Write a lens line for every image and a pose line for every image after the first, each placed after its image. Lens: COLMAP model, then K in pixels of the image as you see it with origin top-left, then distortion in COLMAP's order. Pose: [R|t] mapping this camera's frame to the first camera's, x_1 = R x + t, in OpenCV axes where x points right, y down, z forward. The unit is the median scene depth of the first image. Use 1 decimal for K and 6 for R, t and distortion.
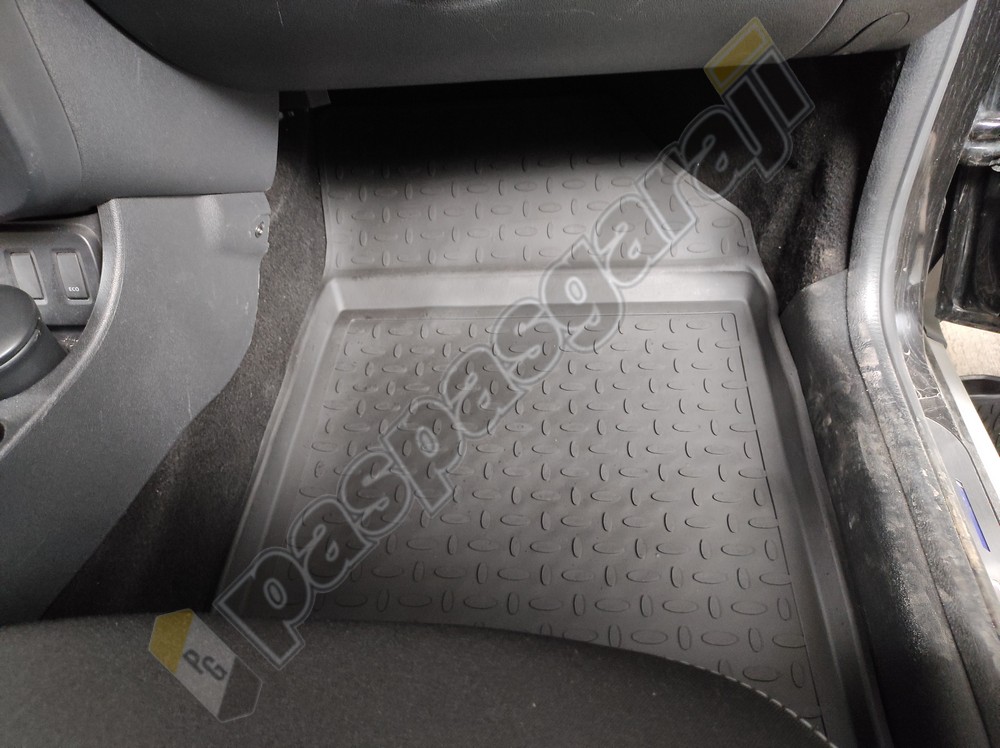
lens RADIAL K [[733.2, 0, 500.0], [0, 733.2, 374.0], [0, 0, 1]] dist [0.002888, 0.000282]
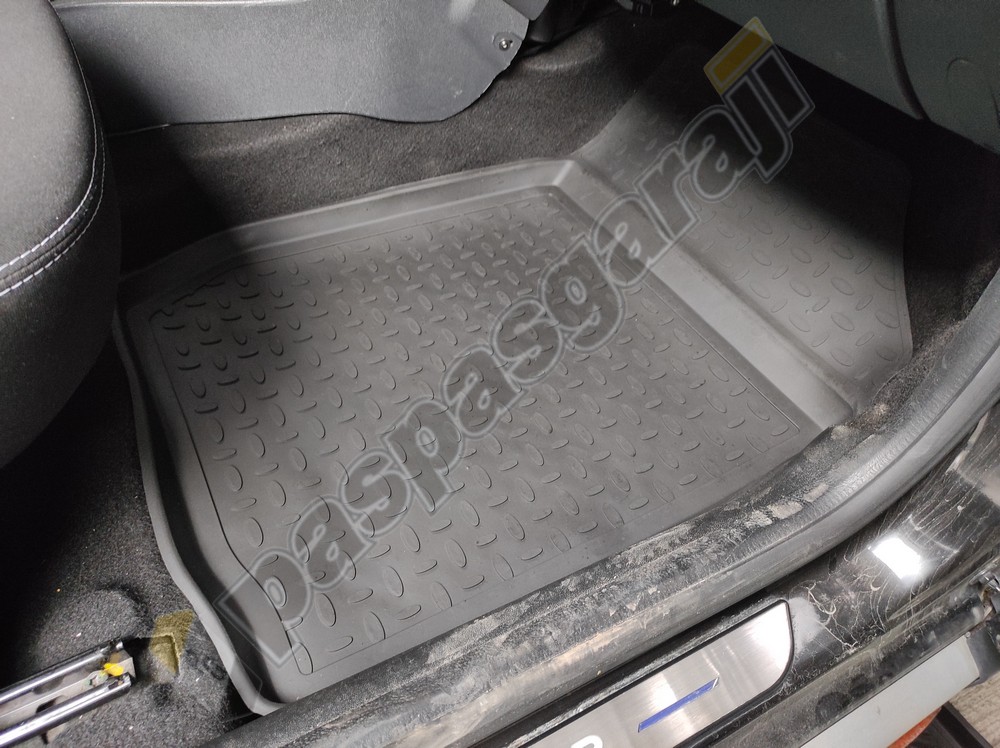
lens RADIAL K [[733.2, 0, 500.0], [0, 733.2, 374.0], [0, 0, 1]] dist [0.002888, 0.000282]
pose [[0.537261, 0.685662, -0.491140, 0.487171], [-0.707757, 0.683239, 0.179624, -0.035954], [0.458727, 0.251103, 0.852360, 0.123456]]
